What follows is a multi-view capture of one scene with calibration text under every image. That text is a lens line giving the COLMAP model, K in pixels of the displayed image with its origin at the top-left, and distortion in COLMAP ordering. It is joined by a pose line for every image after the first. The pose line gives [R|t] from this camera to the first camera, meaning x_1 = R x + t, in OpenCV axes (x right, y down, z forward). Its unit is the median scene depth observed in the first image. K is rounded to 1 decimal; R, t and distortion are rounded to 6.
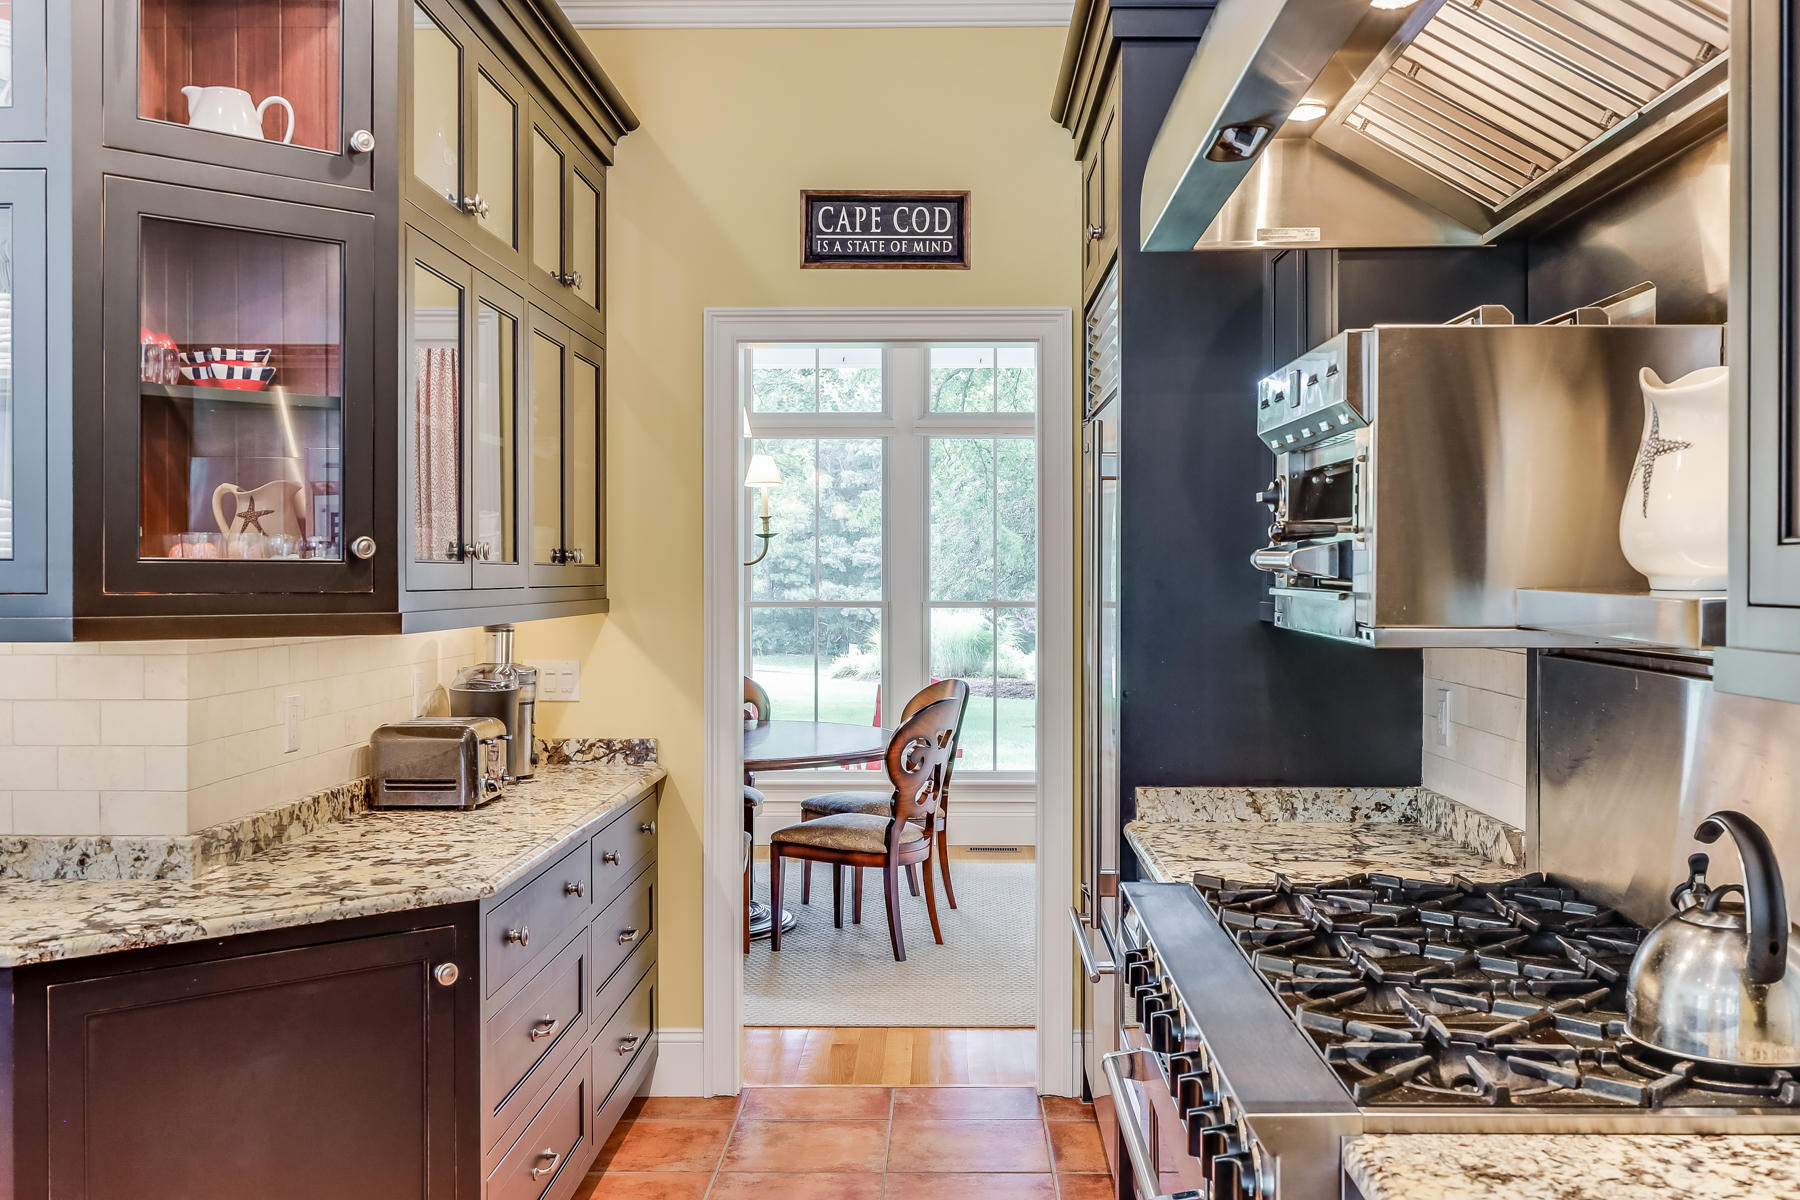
lens RADIAL K [[1738.2, 0, 900.0], [0, 1738.2, 600.0], [0, 0, 1]] dist [-0.001809, 0.004461]
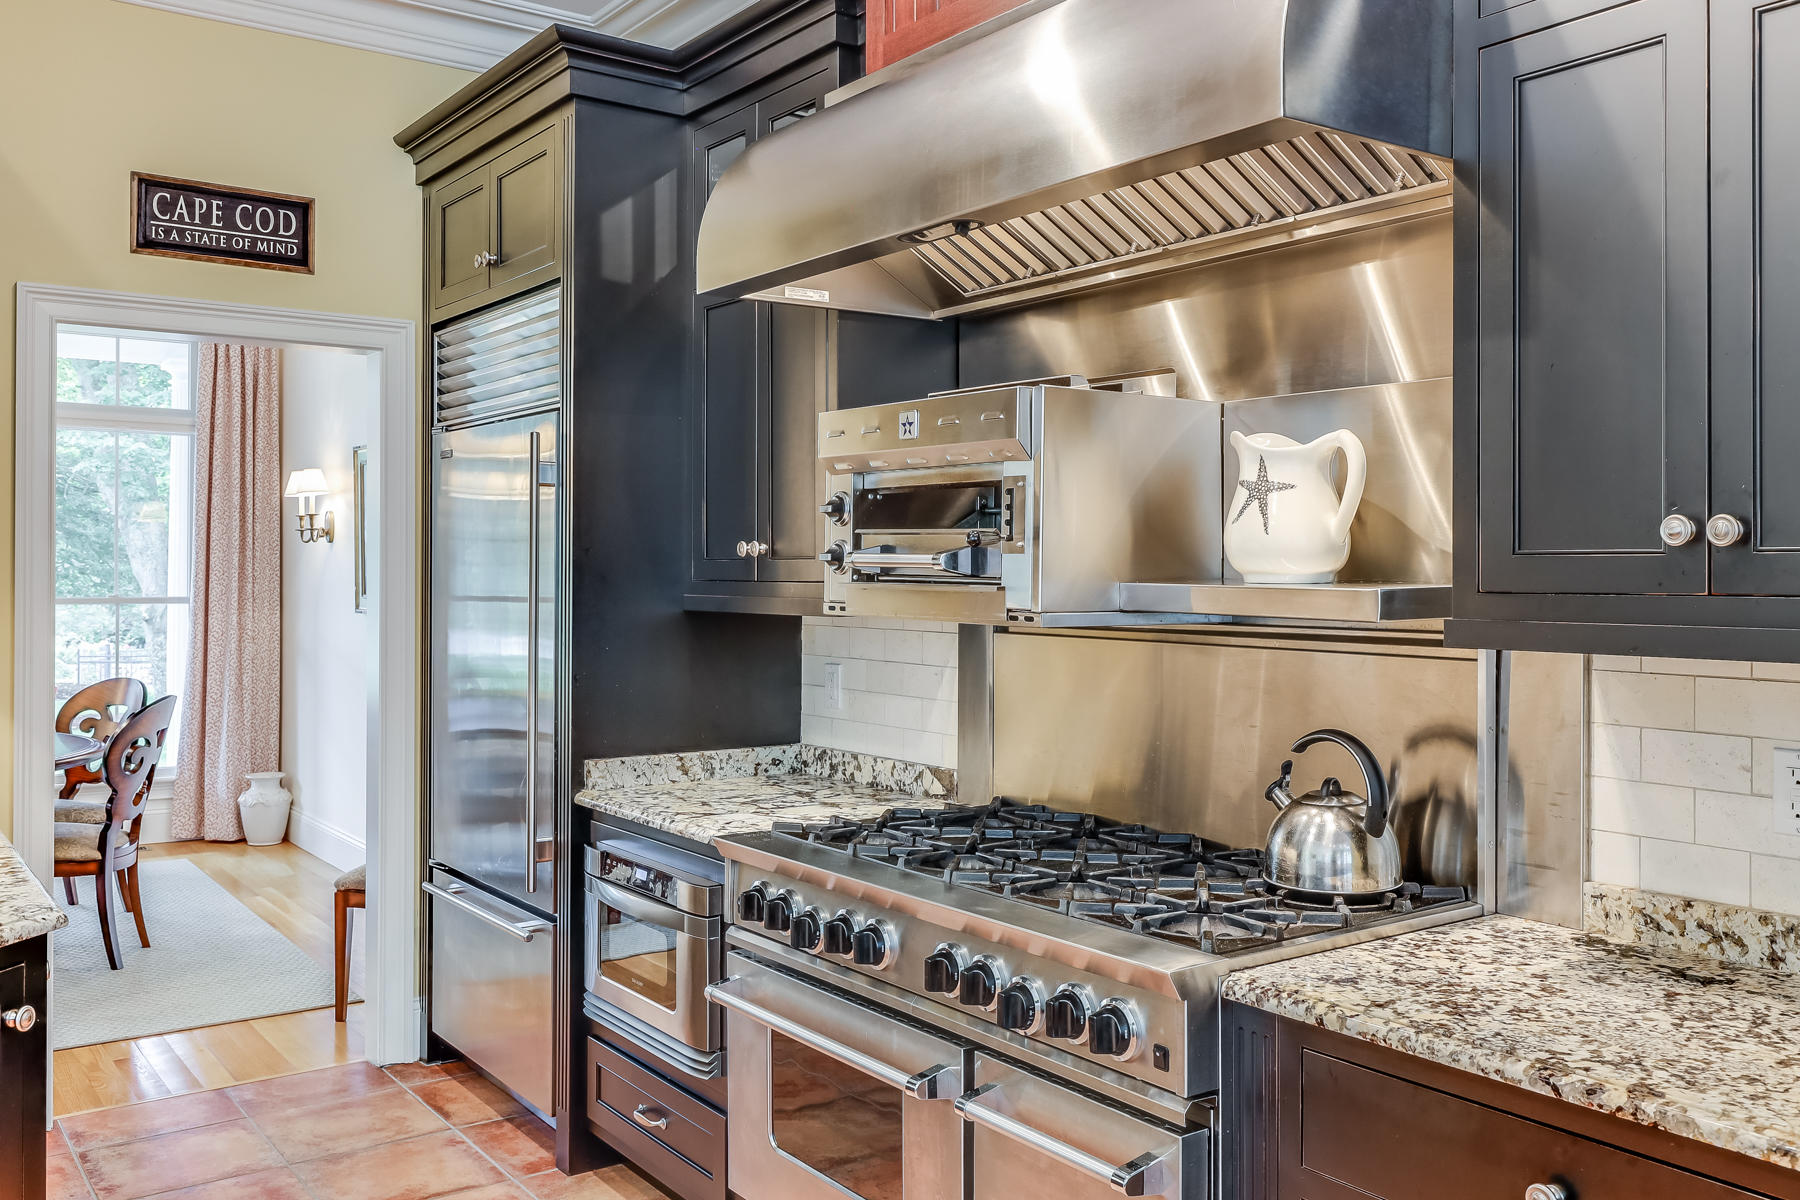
lens RADIAL K [[1563.4, 0, 902.0], [0, 1563.4, 573.1], [0, 0, 1]] dist [0.000099, 0.003420]
pose [[0.794722, 0.001453, 0.606972, -0.245366], [0.006541, 0.999919, -0.010959, -0.000741], [-0.606939, 0.012679, 0.794647, 0.054056]]
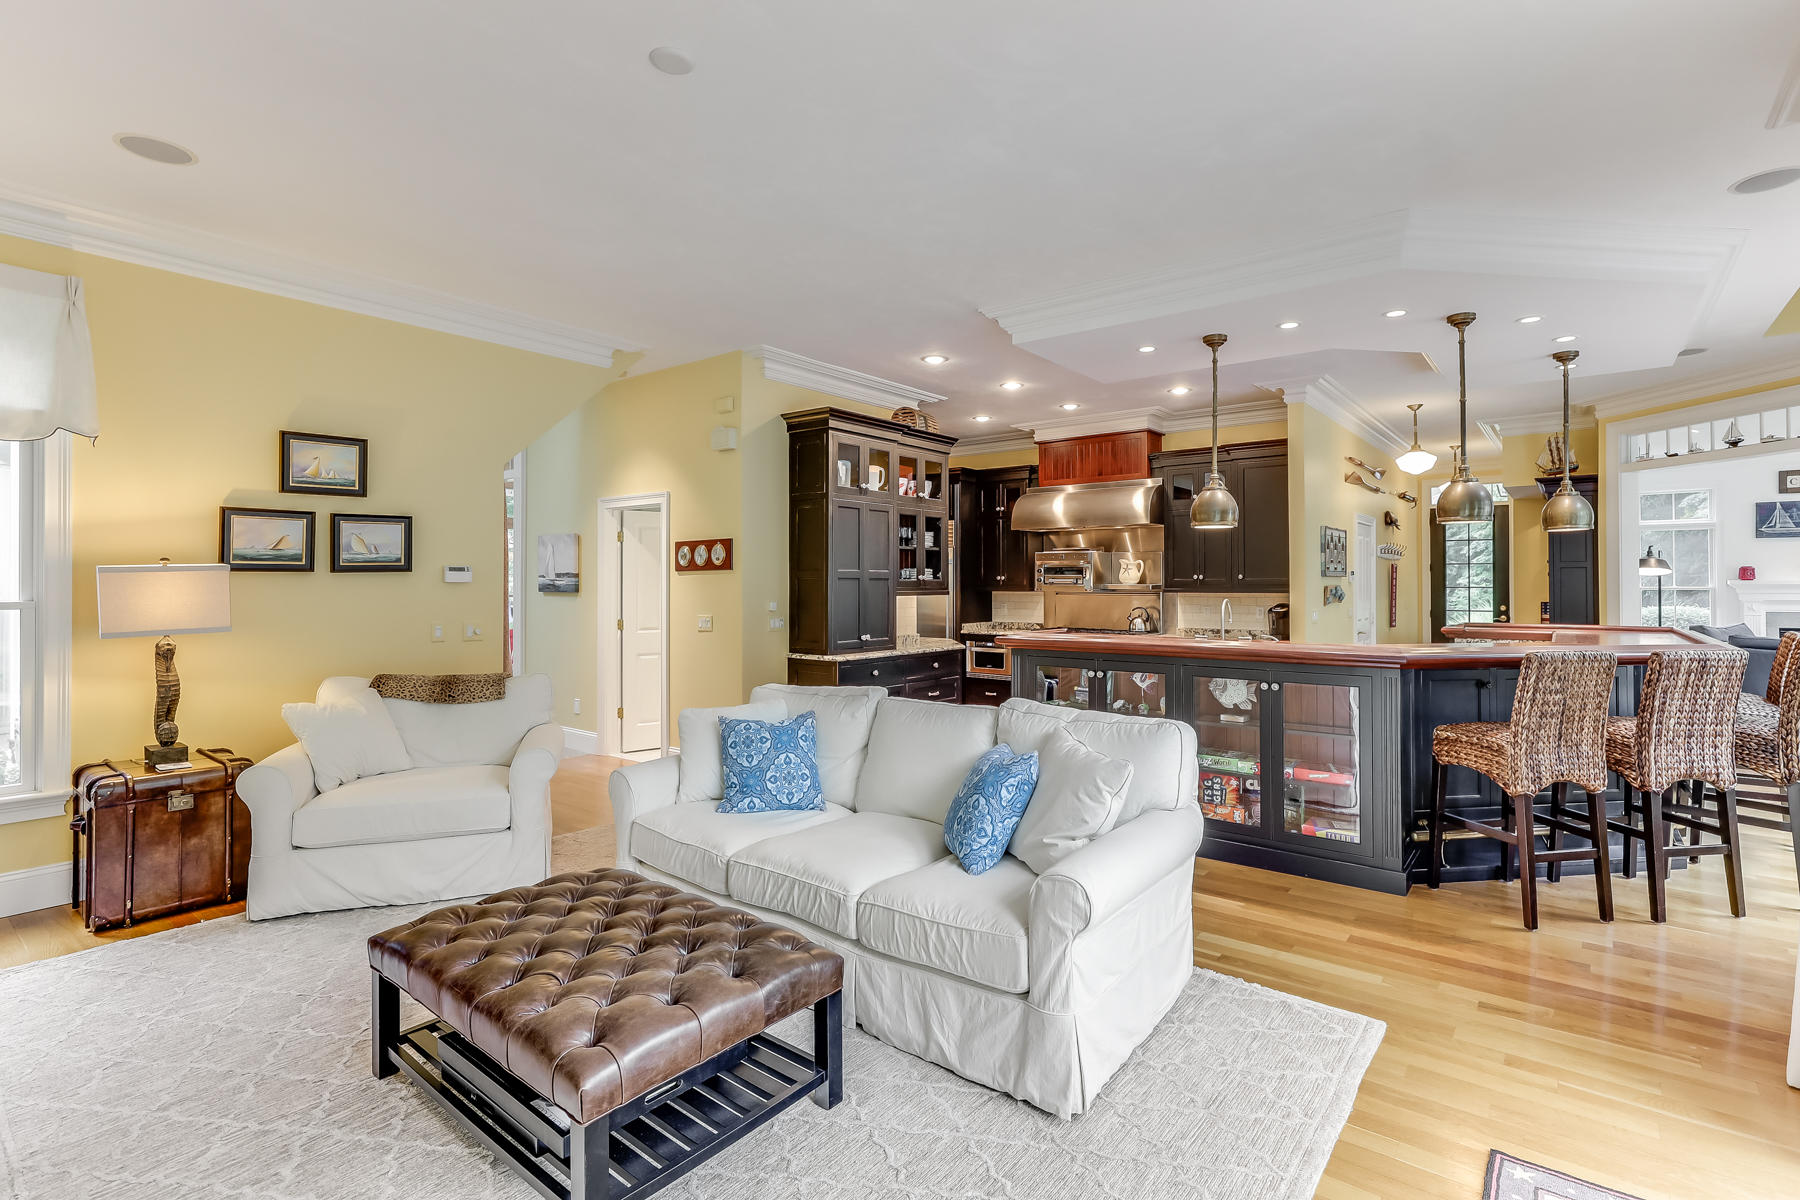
lens RADIAL K [[861.1, 0, 907.6], [0, 861.1, 571.6], [0, 0, 1]] dist [-0.000511, 0.000589]
pose [[0.604948, 0.017968, 0.796062, -1.571348], [0.008958, 0.999529, -0.029367, 0.020467], [-0.796215, 0.024897, 0.604502, -0.335819]]
